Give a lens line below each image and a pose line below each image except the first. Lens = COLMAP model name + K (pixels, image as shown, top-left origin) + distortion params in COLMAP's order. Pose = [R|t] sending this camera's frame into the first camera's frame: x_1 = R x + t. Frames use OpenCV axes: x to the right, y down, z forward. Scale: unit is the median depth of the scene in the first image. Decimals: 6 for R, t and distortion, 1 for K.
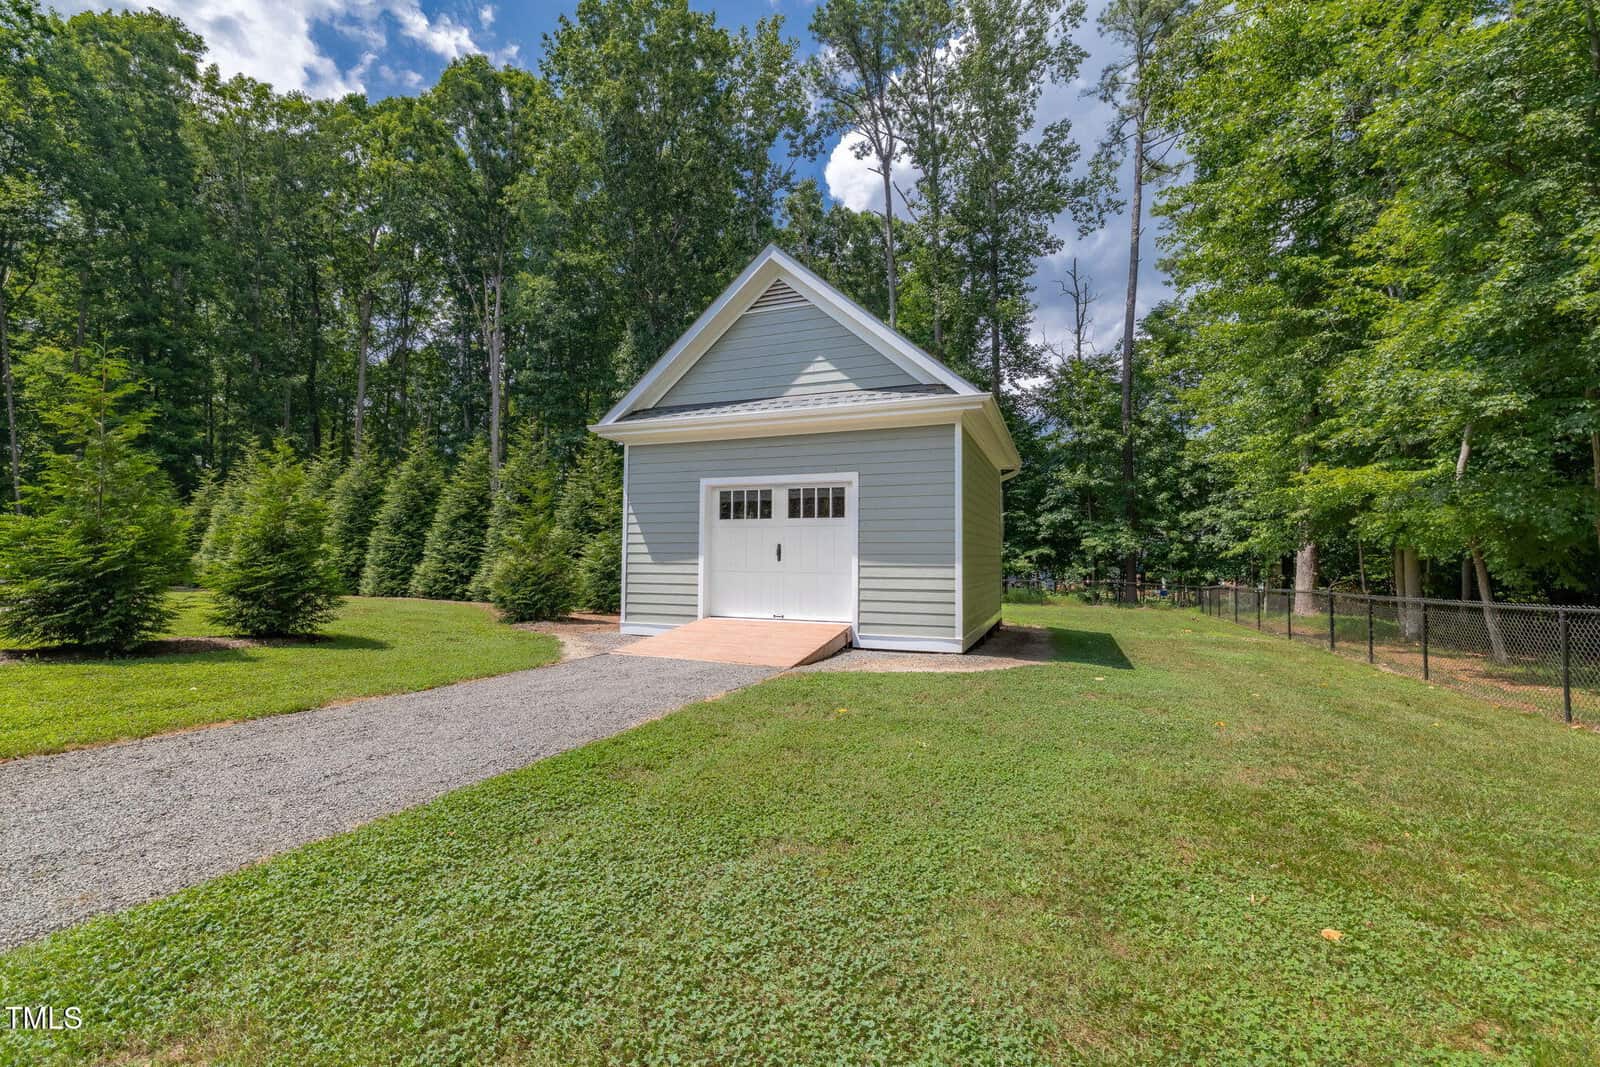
lens RADIAL K [[686.4, 0, 790.3], [0, 686.4, 522.3], [0, 0, 1]] dist [-0.018509, -0.000014]
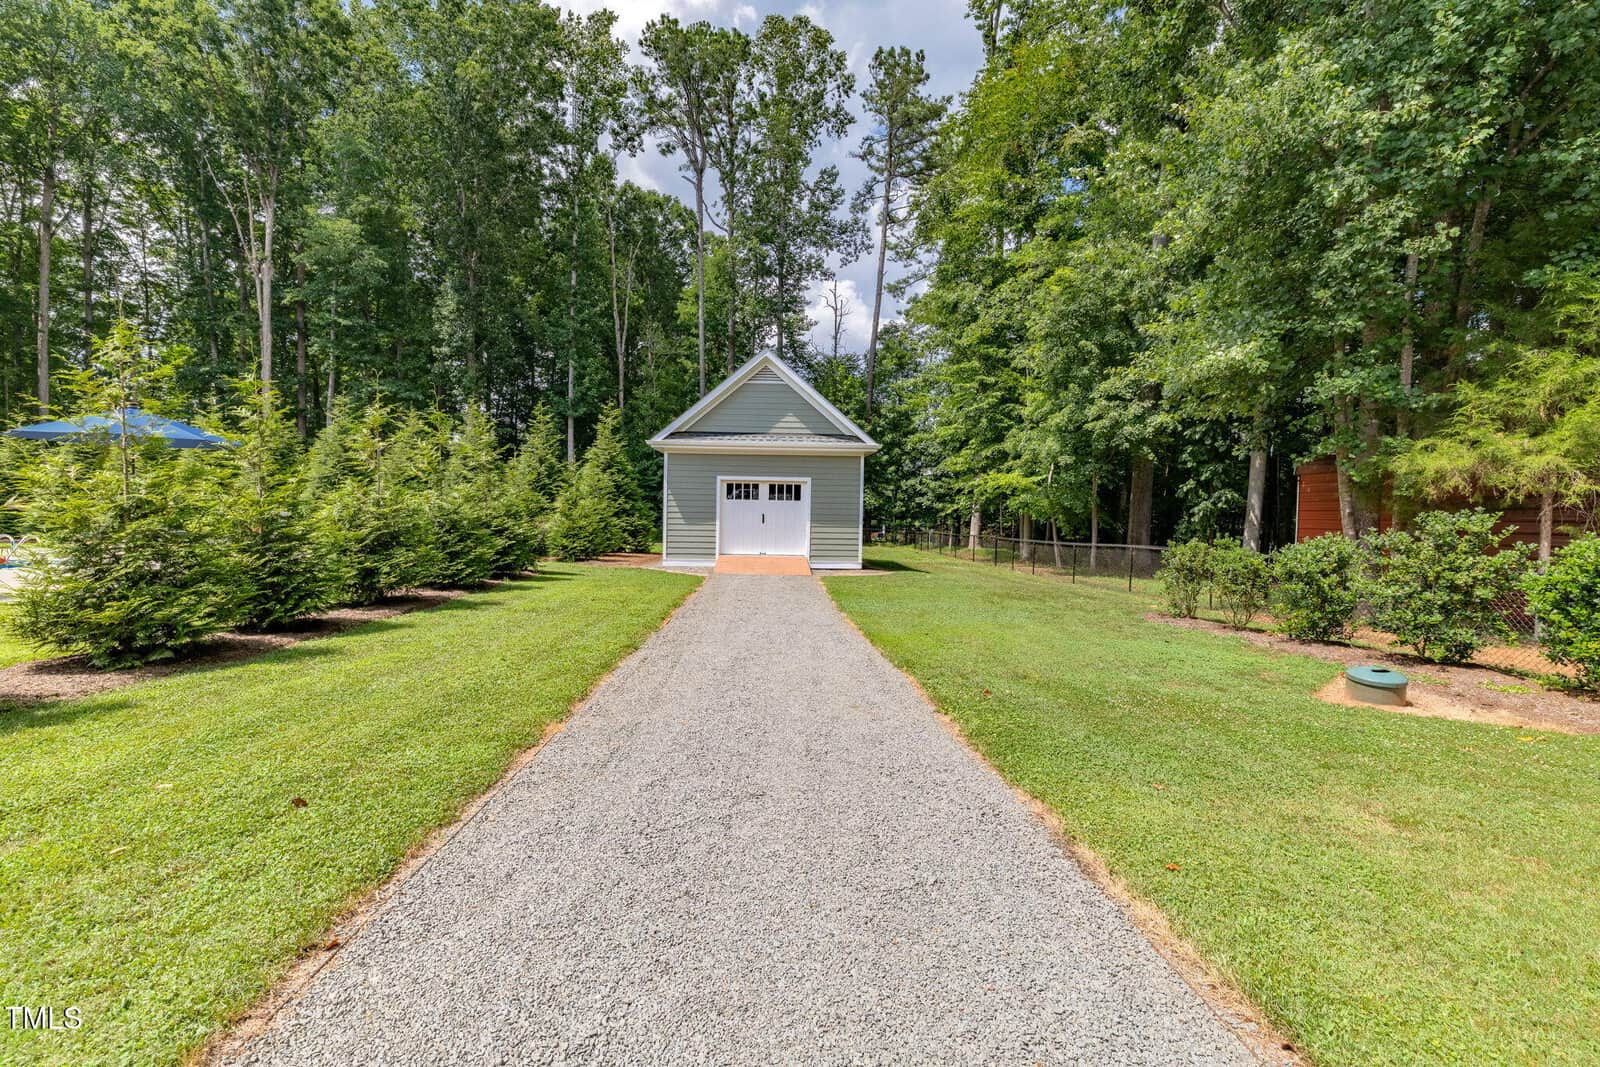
lens RADIAL K [[689.8, 0, 800.0], [0, 689.8, 533.5], [0, 0, 1]] dist [-0.000758, 0.000338]
pose [[0.908218, -0.010868, 0.418355, -0.356247], [-0.030216, 0.995351, 0.091454, -0.044071], [-0.417404, -0.095701, 0.903668, -0.364423]]
